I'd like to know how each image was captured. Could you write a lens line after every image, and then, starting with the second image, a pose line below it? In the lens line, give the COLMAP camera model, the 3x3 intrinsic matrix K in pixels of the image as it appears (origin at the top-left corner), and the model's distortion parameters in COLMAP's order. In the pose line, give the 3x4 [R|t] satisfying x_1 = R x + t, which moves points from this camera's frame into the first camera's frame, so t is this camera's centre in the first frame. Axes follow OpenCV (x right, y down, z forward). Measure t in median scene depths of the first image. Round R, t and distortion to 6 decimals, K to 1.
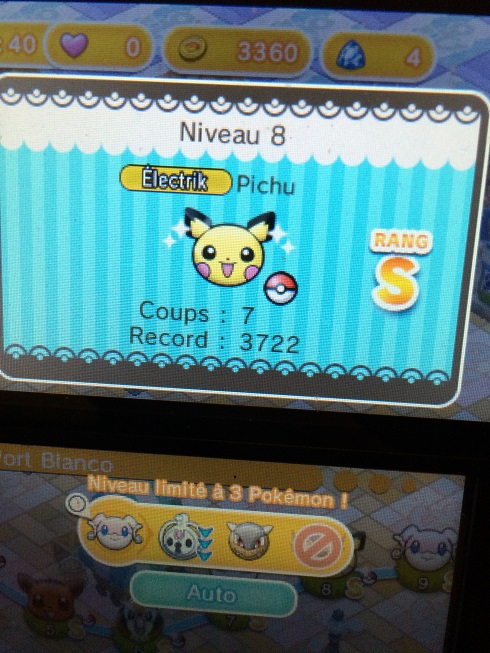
lens RADIAL K [[590.7, 0, 245.6], [0, 590.7, 326.9], [0, 0, 1]] dist [0.070333, -0.161763]
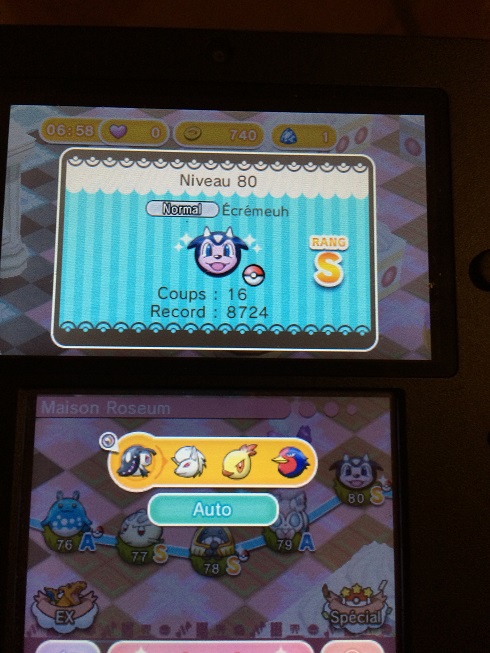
lens RADIAL K [[590.7, 0, 245.6], [0, 590.7, 326.9], [0, 0, 1]] dist [0.070333, -0.161763]
pose [[0.994786, -0.026748, 0.098415, -0.111530], [0.055185, 0.952691, -0.298890, 0.504661], [-0.085765, 0.302762, 0.949199, -0.380424]]
